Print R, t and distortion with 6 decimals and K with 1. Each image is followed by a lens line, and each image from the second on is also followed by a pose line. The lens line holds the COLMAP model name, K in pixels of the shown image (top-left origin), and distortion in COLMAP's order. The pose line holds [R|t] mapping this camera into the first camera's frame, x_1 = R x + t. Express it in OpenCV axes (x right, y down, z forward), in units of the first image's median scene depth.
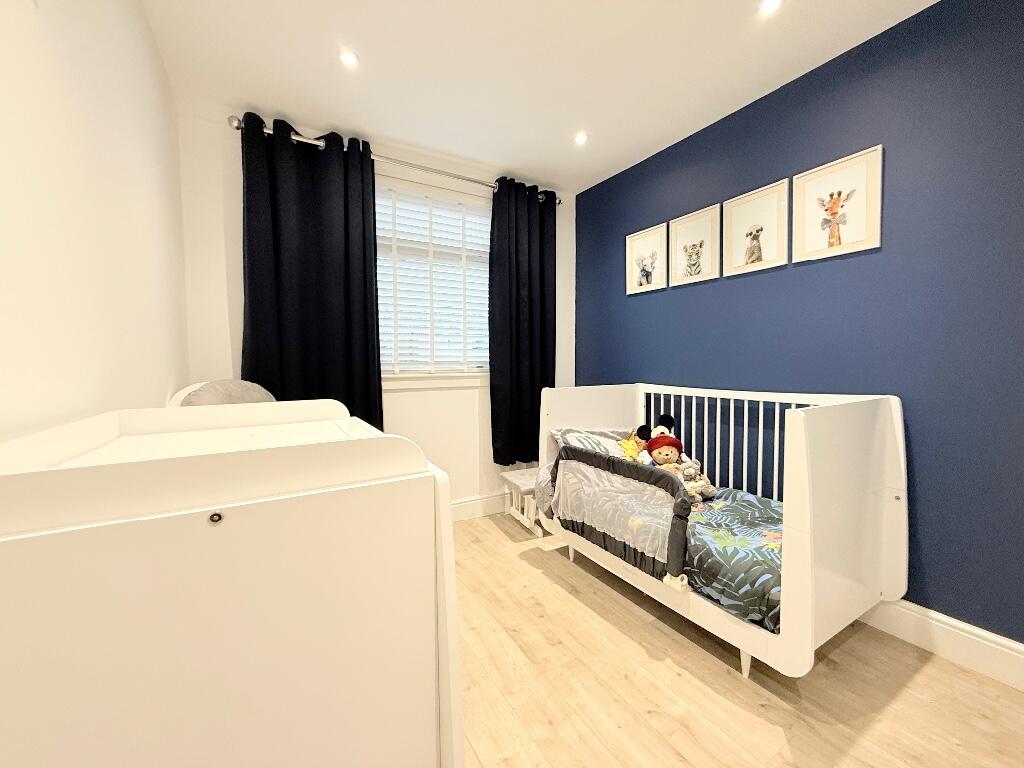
lens RADIAL K [[410.5, 0, 512.0], [0, 410.5, 384.0], [0, 0, 1]] dist [0.011405, -0.000073]
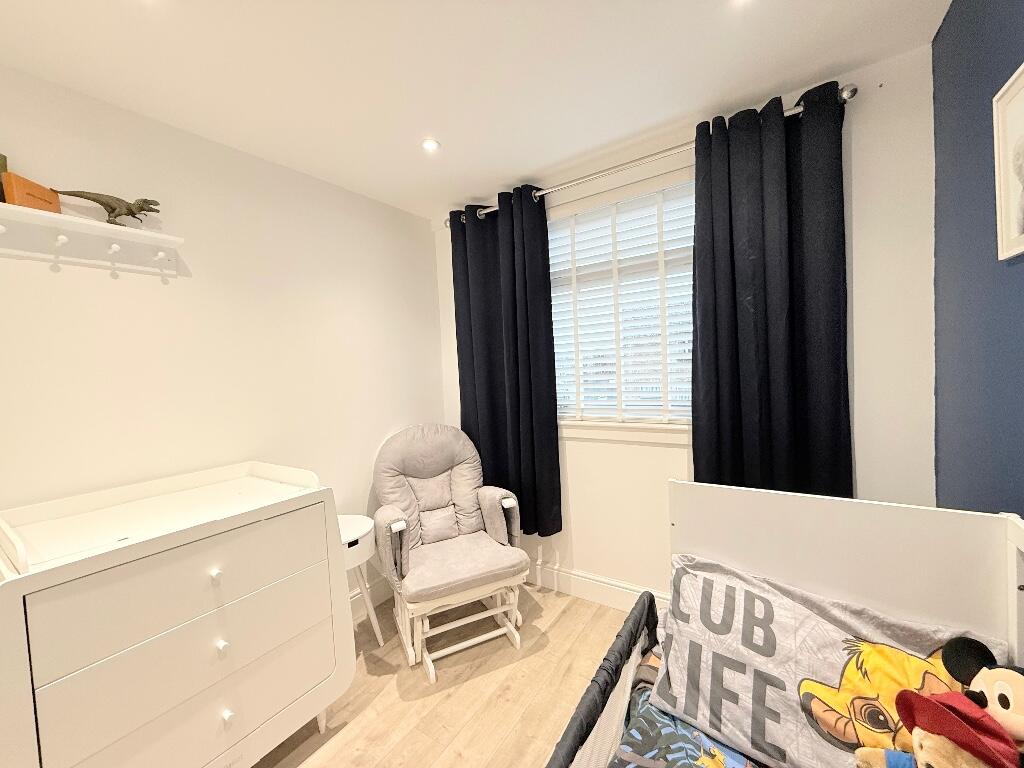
lens RADIAL K [[410.5, 0, 512.0], [0, 410.5, 384.0], [0, 0, 1]] dist [0.011405, -0.000073]
pose [[0.440786, 0.015555, -0.897477, 0.450351], [-0.000584, 0.999855, 0.017043, -0.117990], [0.897612, -0.006989, 0.440731, 0.476758]]
